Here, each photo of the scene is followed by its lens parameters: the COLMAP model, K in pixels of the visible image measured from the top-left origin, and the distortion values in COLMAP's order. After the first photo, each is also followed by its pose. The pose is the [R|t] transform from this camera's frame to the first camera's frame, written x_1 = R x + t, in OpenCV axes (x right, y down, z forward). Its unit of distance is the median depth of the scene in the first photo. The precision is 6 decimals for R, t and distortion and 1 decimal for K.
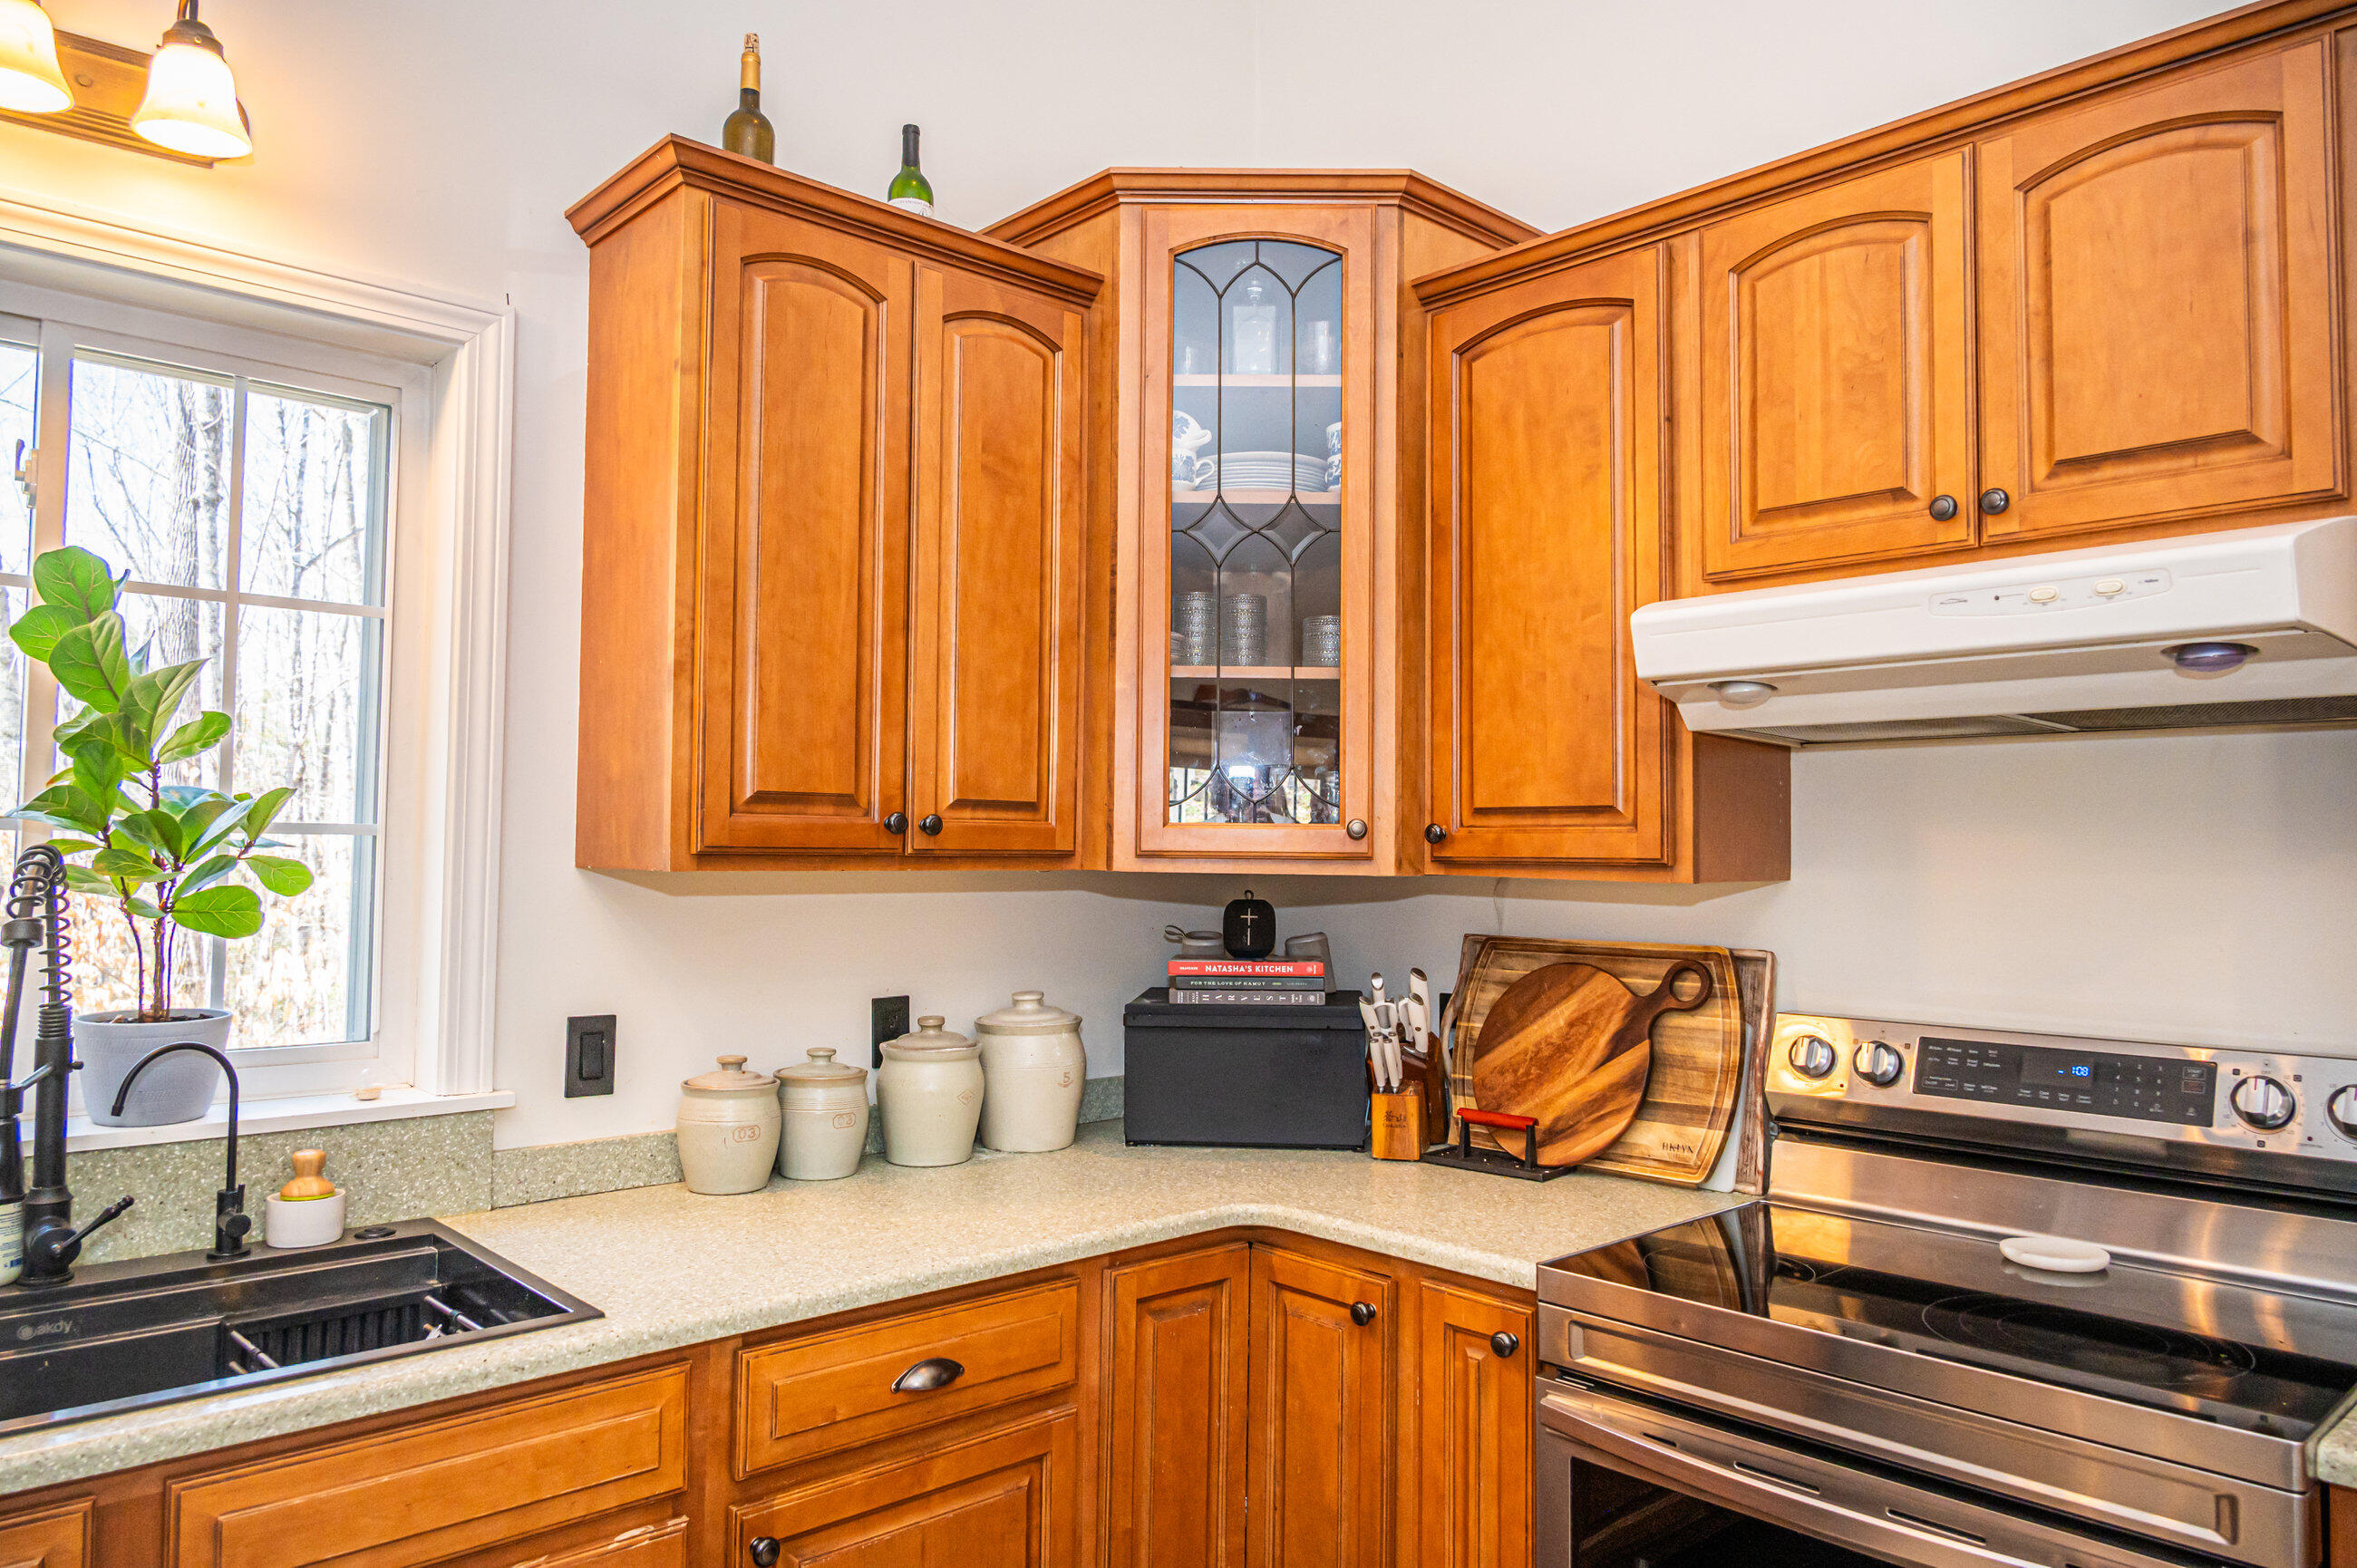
lens RADIAL K [[1555.6, 0, 1178.5], [0, 1555.6, 784.0], [0, 0, 1]] dist [0.002660, -0.001303]
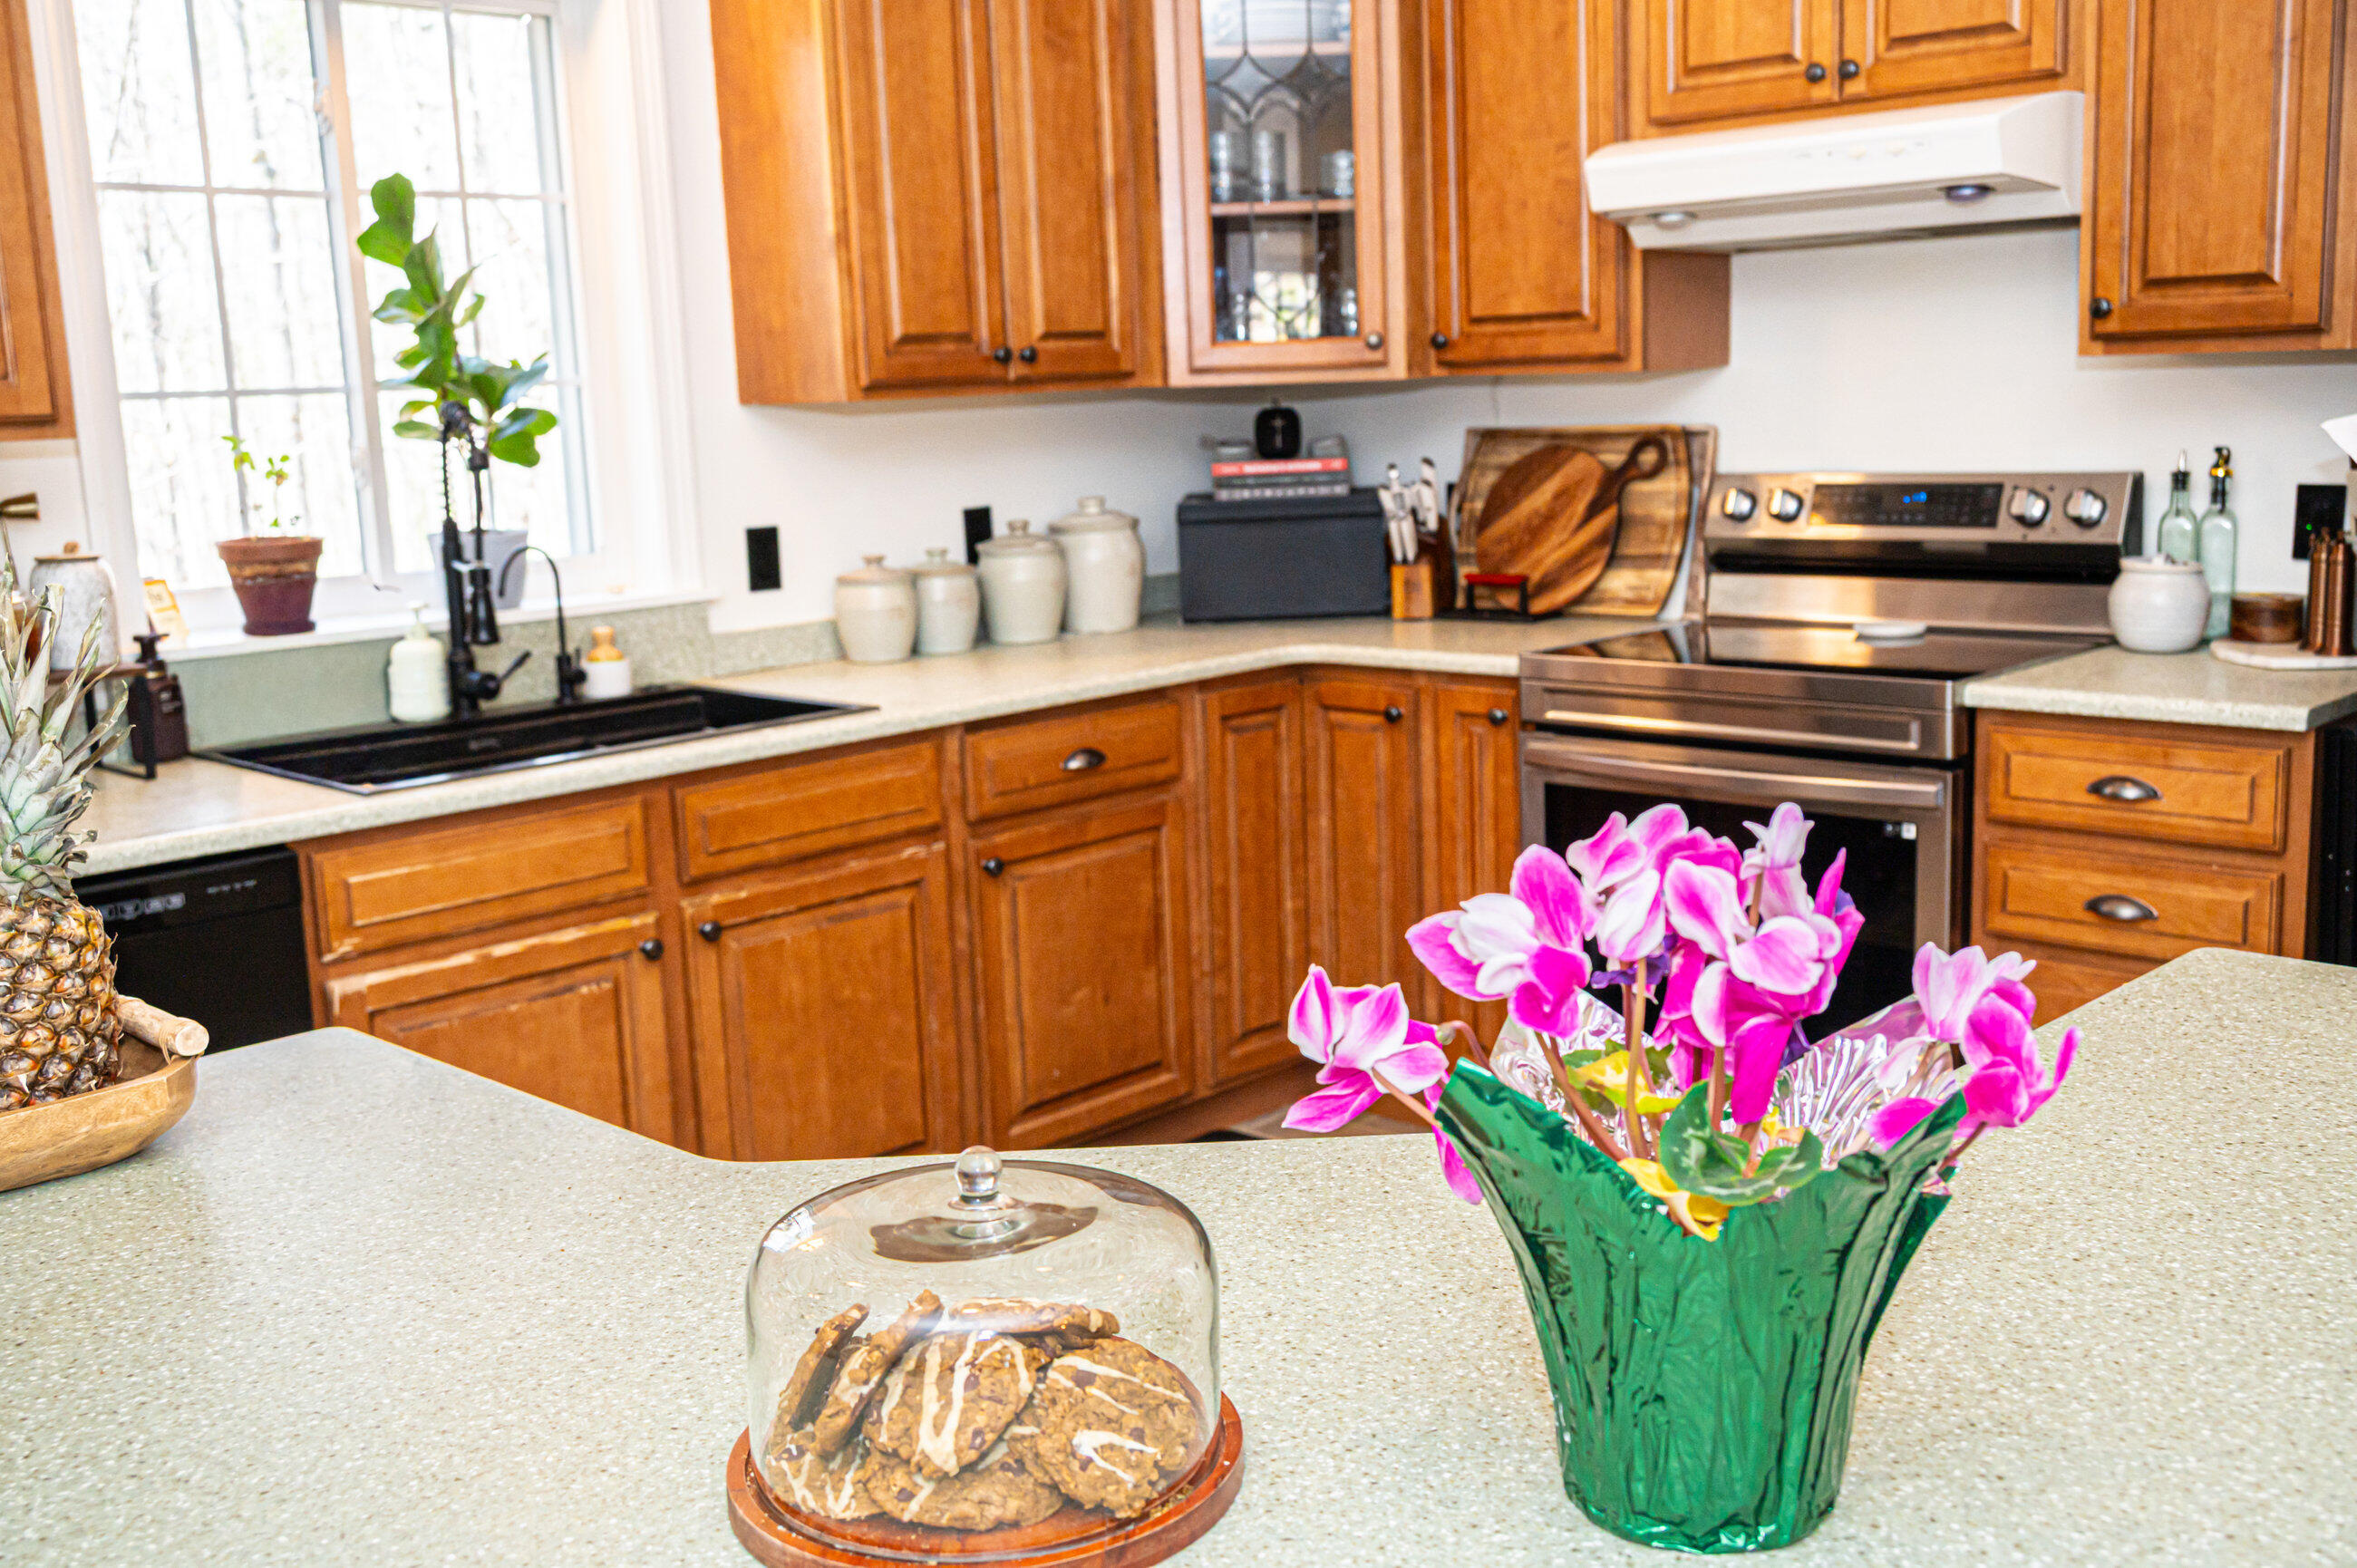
lens RADIAL K [[2318.9, 0, 1178.5], [0, 2318.9, 784.0], [0, 0, 1]] dist [-0.002010, 0.000716]
pose [[0.997365, -0.058460, 0.042966, -0.135076], [0.047736, 0.974744, 0.218163, -0.035380], [-0.054635, -0.215538, 0.974966, -0.822339]]
